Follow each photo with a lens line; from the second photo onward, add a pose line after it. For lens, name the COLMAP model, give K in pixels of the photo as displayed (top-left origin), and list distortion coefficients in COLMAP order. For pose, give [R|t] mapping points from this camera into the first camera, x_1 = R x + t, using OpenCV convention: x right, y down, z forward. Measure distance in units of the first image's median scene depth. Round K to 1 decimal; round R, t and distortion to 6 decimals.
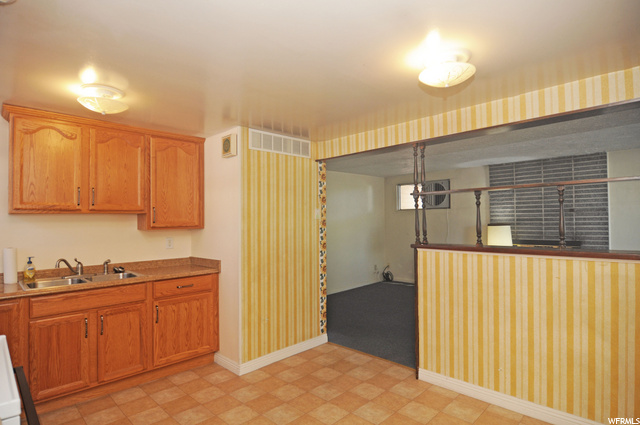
lens RADIAL K [[345.1, 0, 322.0], [0, 345.1, 211.0], [0, 0, 1]] dist [-0.002476, -0.001724]
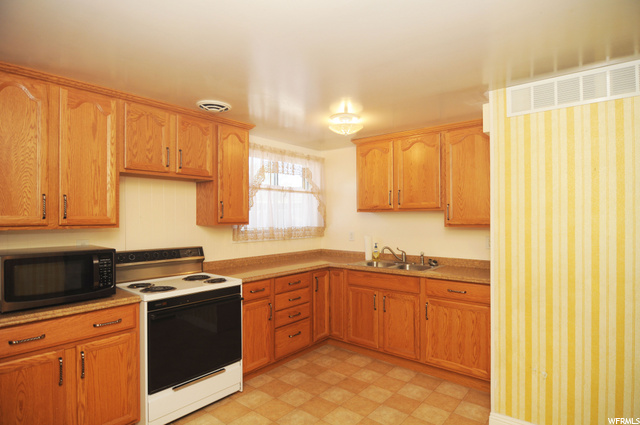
lens RADIAL K [[345.1, 0, 321.6], [0, 345.1, 214.5], [0, 0, 1]] dist [-0.002476, -0.001724]
pose [[0.102253, 0.002634, -0.994755, 0.476991], [0.027370, 0.999610, 0.005460, 0.003880], [0.994382, -0.027784, 0.102141, 0.583535]]
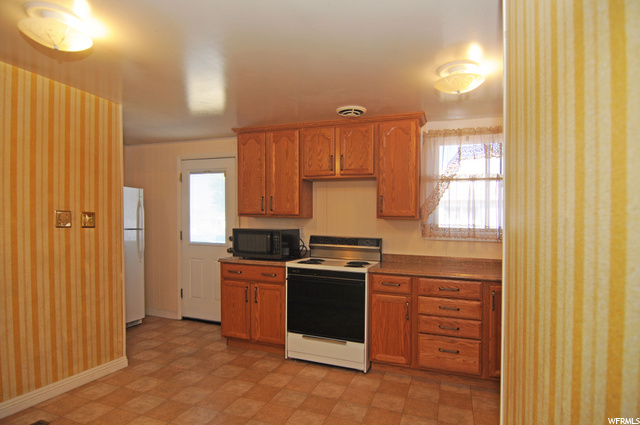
lens RADIAL K [[345.1, 0, 318.3], [0, 345.1, 230.8], [0, 0, 1]] dist [-0.002476, -0.001724]
pose [[-0.903311, 0.005215, -0.428955, 0.097009], [0.001912, 0.999965, 0.008130, 0.060149], [0.428982, 0.006524, -0.903289, 1.254528]]
